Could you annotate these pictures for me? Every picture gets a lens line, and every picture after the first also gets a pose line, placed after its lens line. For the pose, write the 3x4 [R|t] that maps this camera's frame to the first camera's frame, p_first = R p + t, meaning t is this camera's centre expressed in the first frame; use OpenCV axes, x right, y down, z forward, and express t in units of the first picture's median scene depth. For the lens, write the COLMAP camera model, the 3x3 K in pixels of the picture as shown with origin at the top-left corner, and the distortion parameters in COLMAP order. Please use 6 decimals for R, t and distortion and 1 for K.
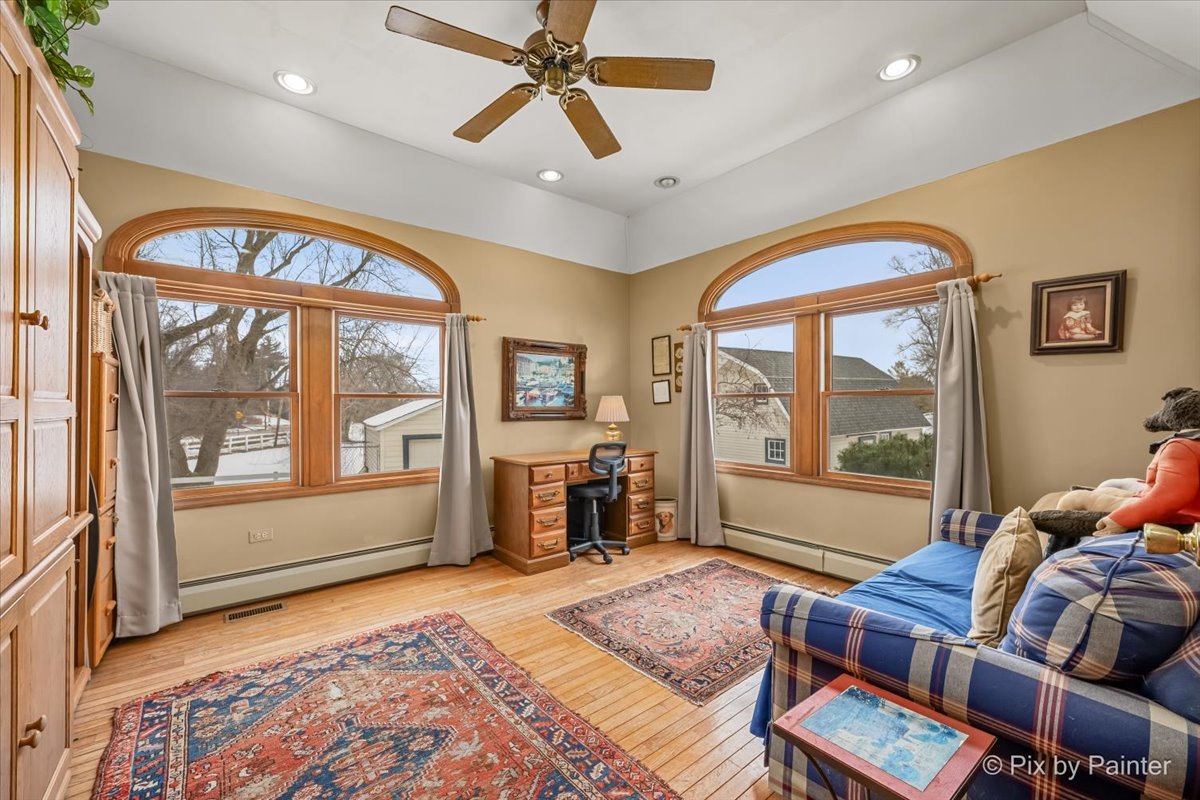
lens RADIAL K [[497.4, 0, 595.0], [0, 497.4, 406.2], [0, 0, 1]] dist [-0.006415, -0.000118]
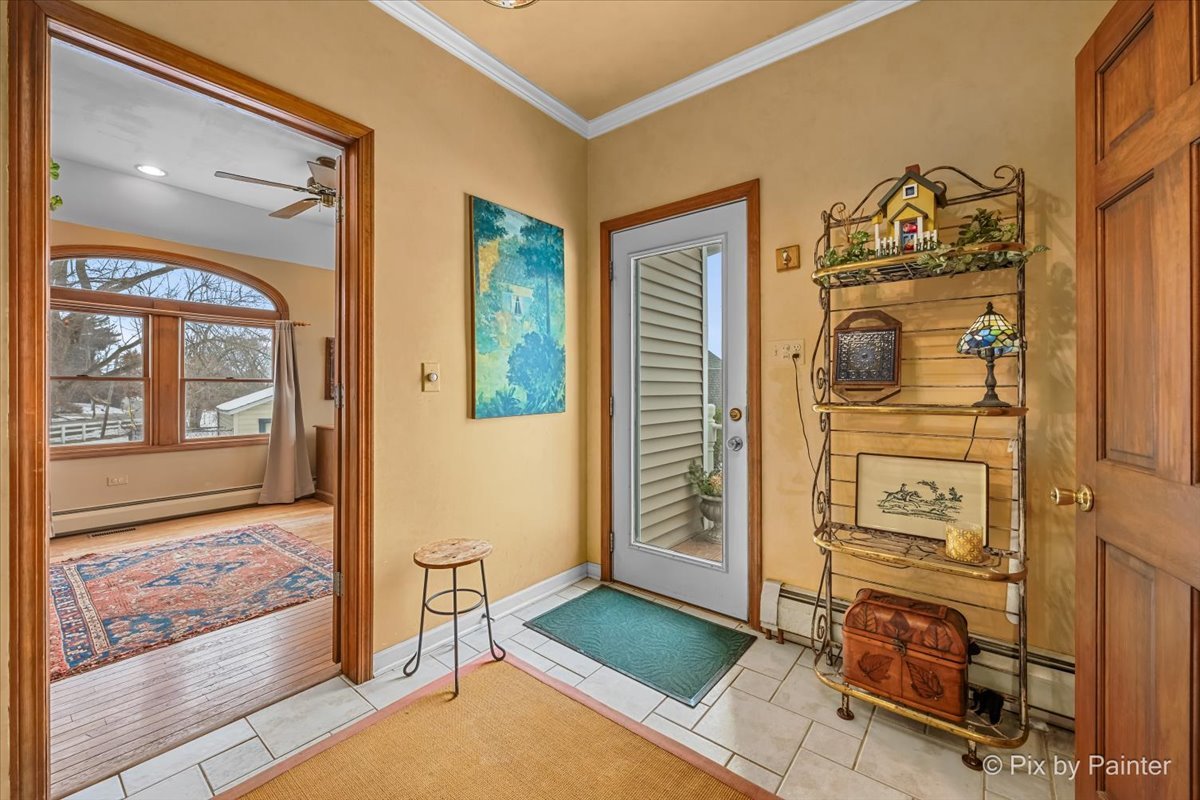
lens RADIAL K [[497.4, 0, 610.6], [0, 497.4, 388.7], [0, 0, 1]] dist [-0.006415, -0.000118]
pose [[0.973625, 0.002990, 0.228134, 0.290244], [-0.001089, 0.999964, -0.008458, 0.012006], [-0.228151, 0.007986, 0.973593, -0.545779]]
